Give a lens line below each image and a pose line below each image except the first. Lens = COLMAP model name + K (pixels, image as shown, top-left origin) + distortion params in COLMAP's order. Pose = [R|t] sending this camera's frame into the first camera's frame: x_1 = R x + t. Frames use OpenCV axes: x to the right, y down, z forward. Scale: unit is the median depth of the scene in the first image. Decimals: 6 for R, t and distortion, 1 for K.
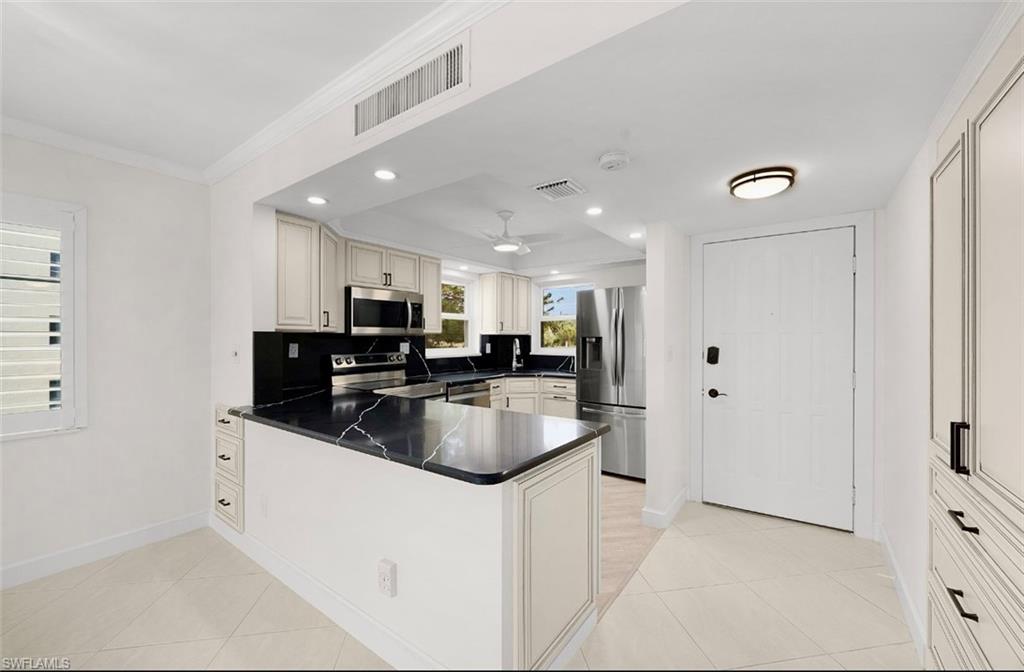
lens RADIAL K [[392.8, 0, 517.8], [0, 392.8, 337.6], [0, 0, 1]] dist [0.000788, 0.000066]
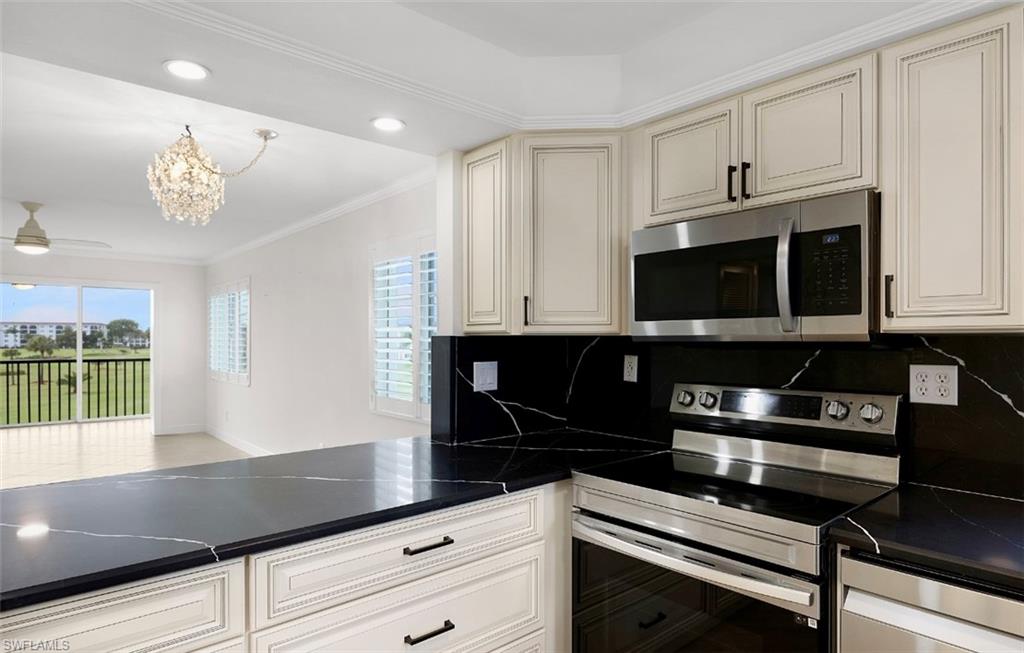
lens RADIAL K [[575.0, 0, 515.2], [0, 575.0, 339.3], [0, 0, 1]] dist [-0.003944, -0.000033]
pose [[-0.224828, -0.000382, -0.974398, 0.200318], [0.000148, 1.000000, -0.000426, -0.006113], [0.974398, -0.000240, -0.224828, 0.849086]]
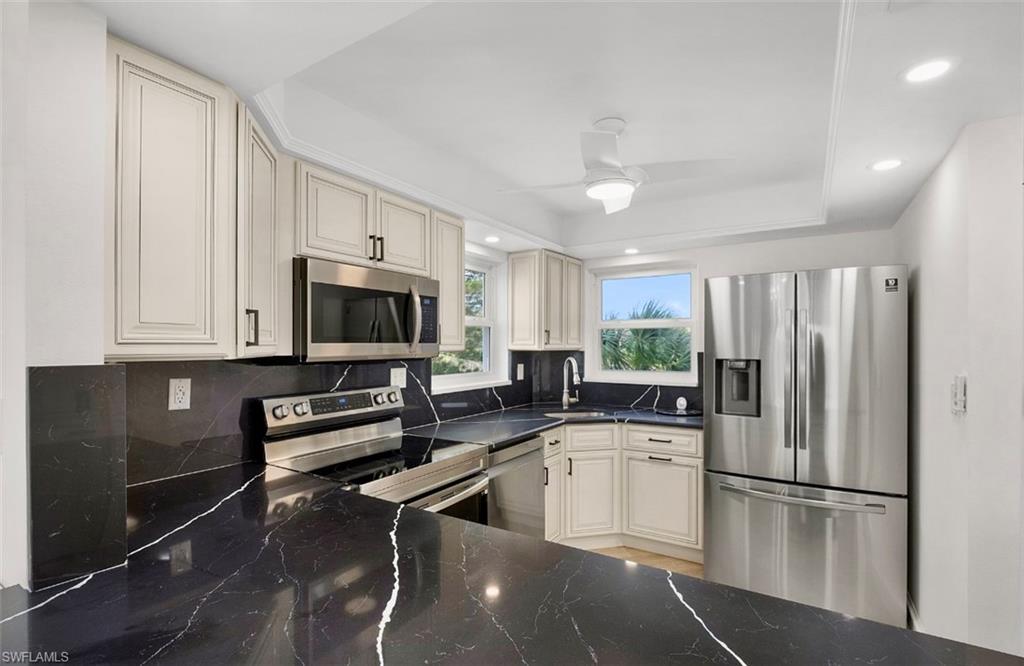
lens RADIAL K [[463.9, 0, 514.7], [0, 463.9, 346.1], [0, 0, 1]] dist [-0.000949, -0.000054]
pose [[0.998231, 0.001545, 0.059434, -0.173808], [-0.001674, 0.999996, 0.002122, -0.021340], [-0.059431, -0.002218, 0.998230, 0.358062]]
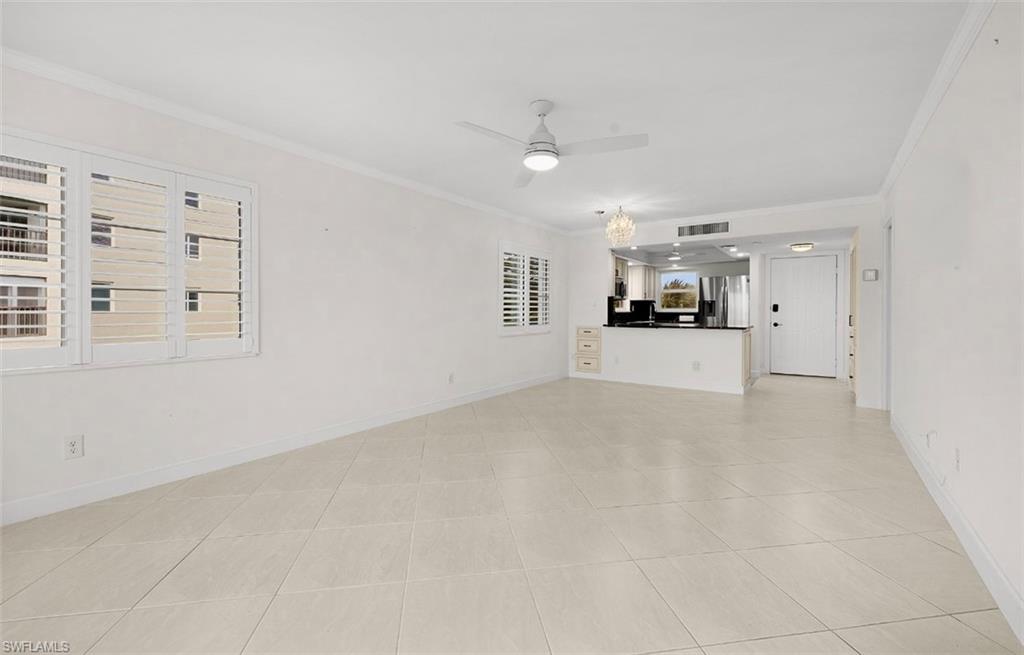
lens RADIAL K [[399.5, 0, 513.8], [0, 399.5, 326.0], [0, 0, 1]] dist [-0.000671, 0.000034]
pose [[0.999956, -0.000963, -0.009332, -0.803738], [0.001358, 0.999101, 0.042373, 0.038880], [0.009283, -0.042384, 0.999058, -1.072980]]
